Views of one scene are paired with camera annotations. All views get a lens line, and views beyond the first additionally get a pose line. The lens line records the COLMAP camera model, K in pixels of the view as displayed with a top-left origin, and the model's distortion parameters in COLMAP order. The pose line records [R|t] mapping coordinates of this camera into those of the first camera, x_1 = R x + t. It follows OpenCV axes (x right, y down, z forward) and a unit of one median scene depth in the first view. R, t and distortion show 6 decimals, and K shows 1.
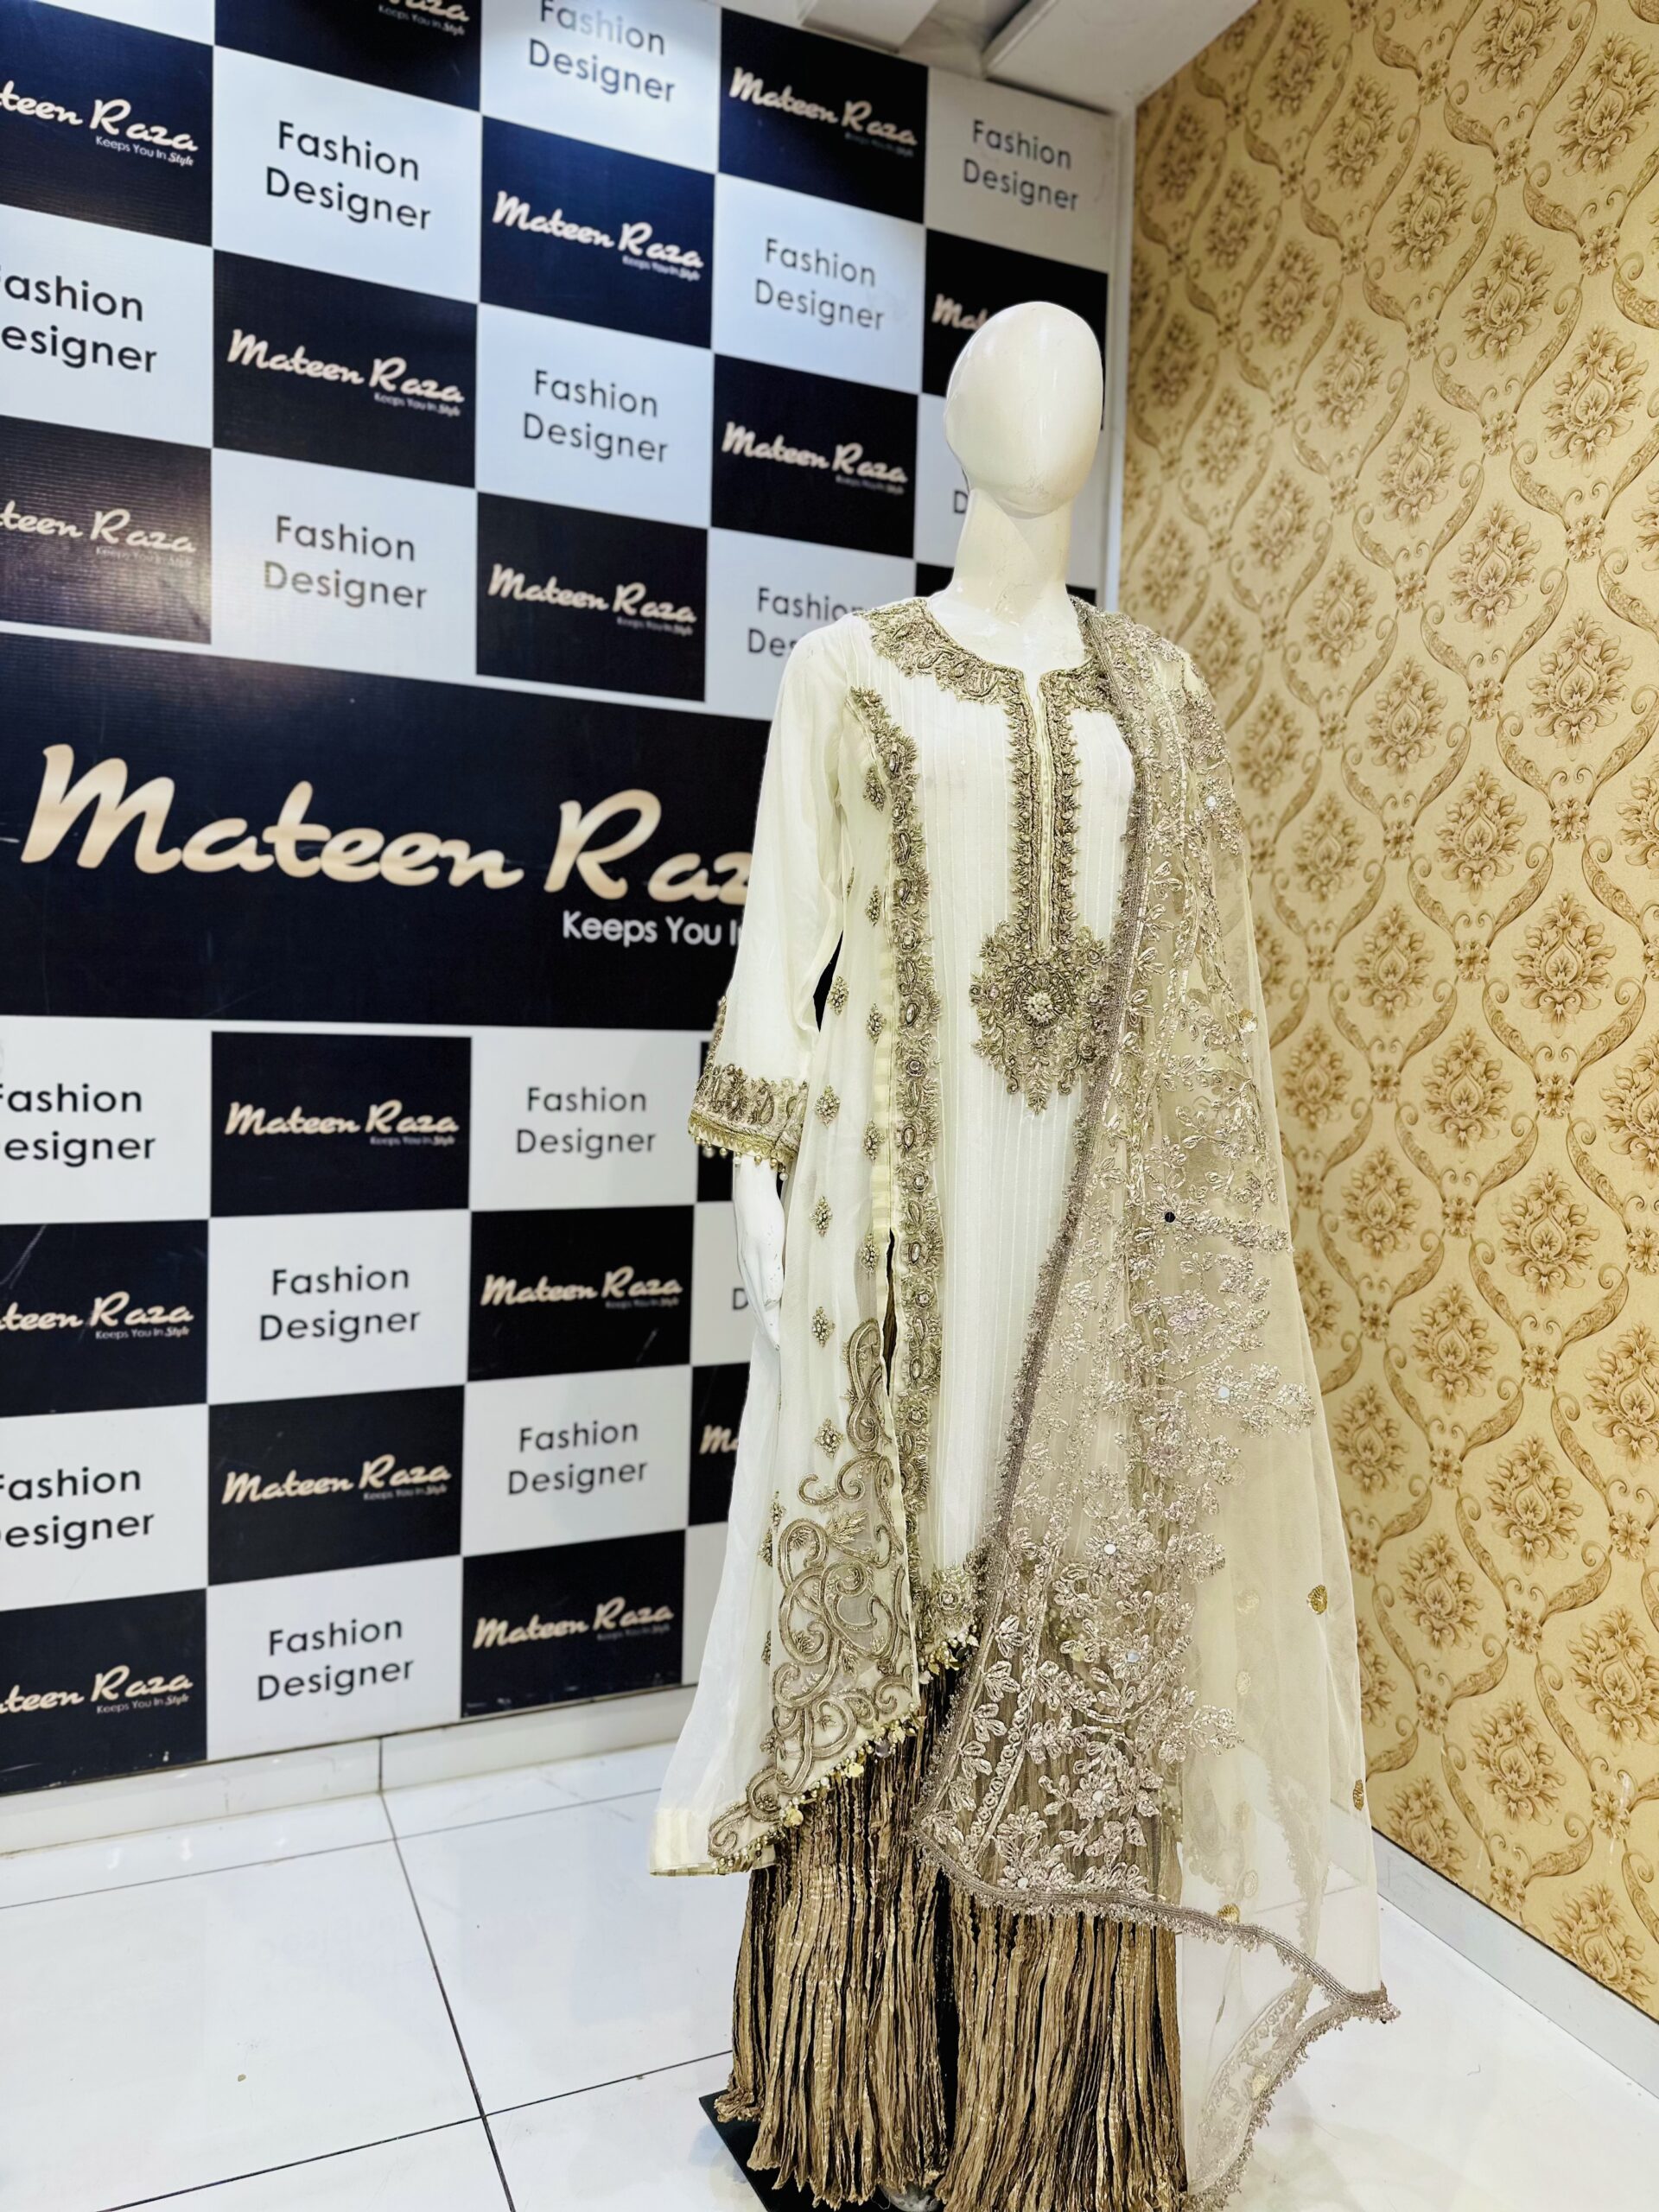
lens RADIAL K [[1505.1, 0, 817.4], [0, 1505.1, 1116.3], [0, 0, 1]] dist [0.036155, -0.061342]
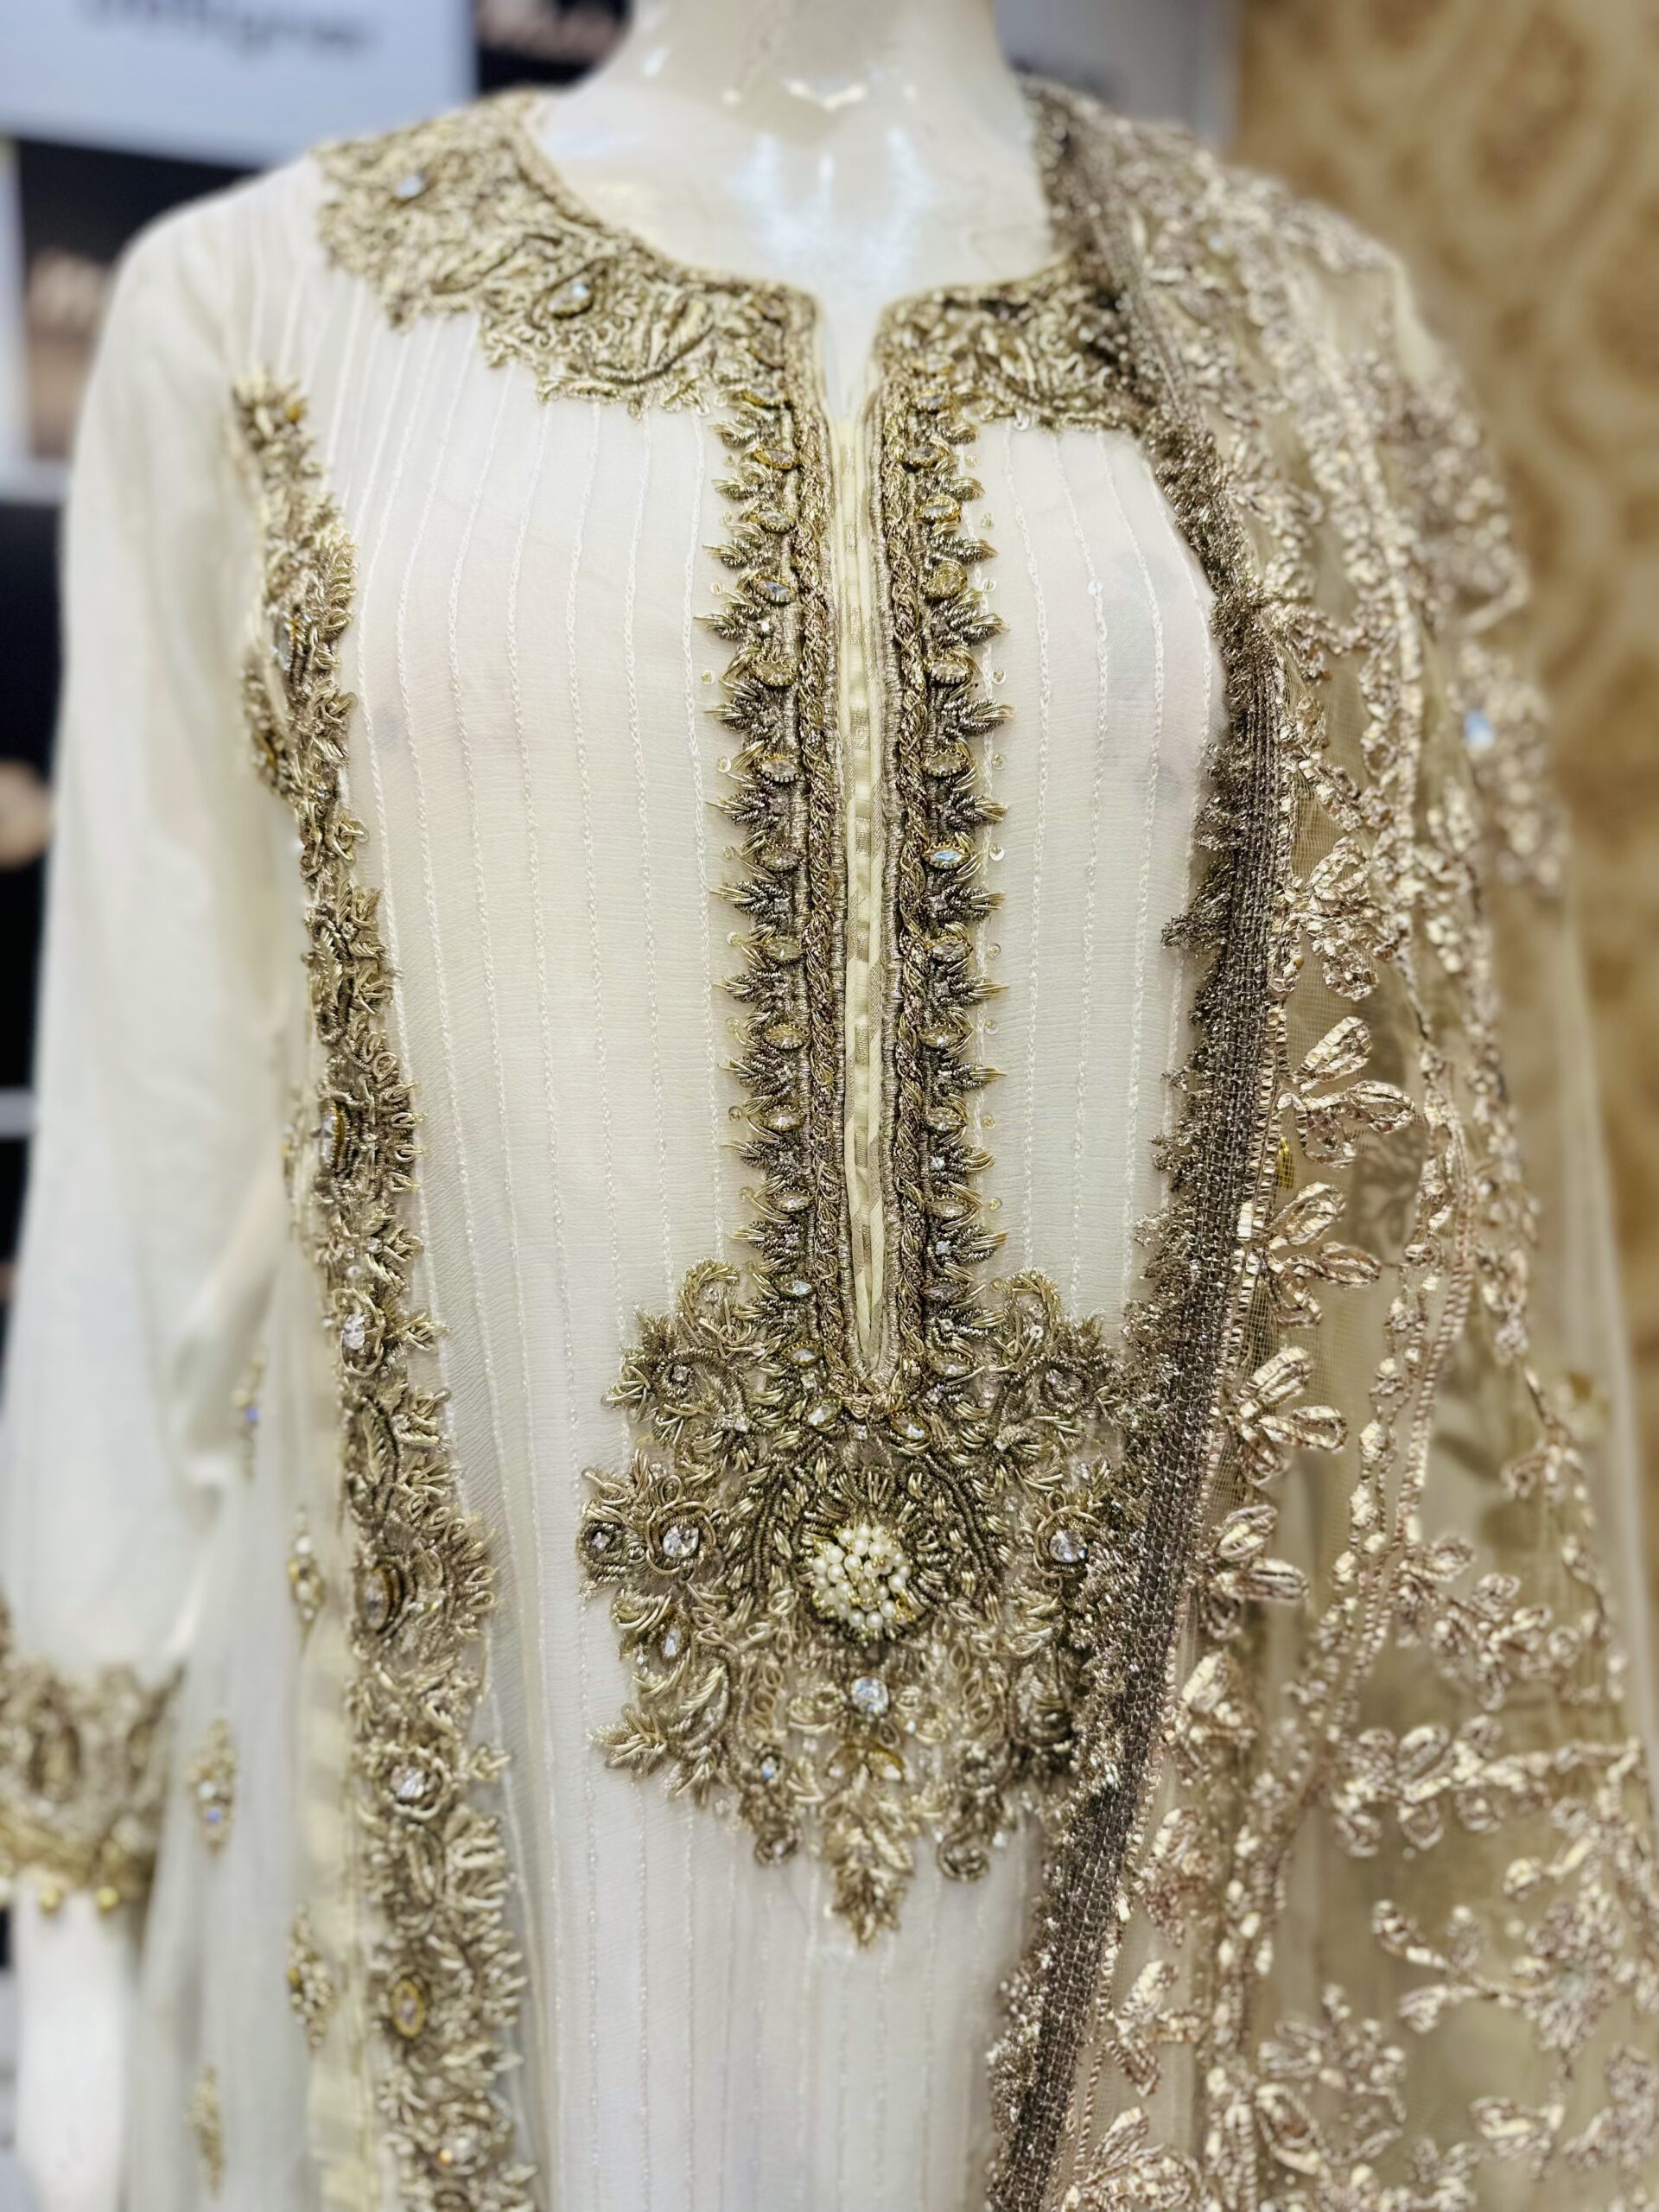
lens RADIAL K [[1581.9, 0, 801.0], [0, 1581.9, 1101.6], [0, 0, 1]] dist [0.056545, -0.051251]
pose [[0.998359, -0.013774, -0.055576, 0.153822], [0.017461, 0.997639, 0.066415, -0.174358], [0.054530, -0.067277, 0.996243, 0.728514]]
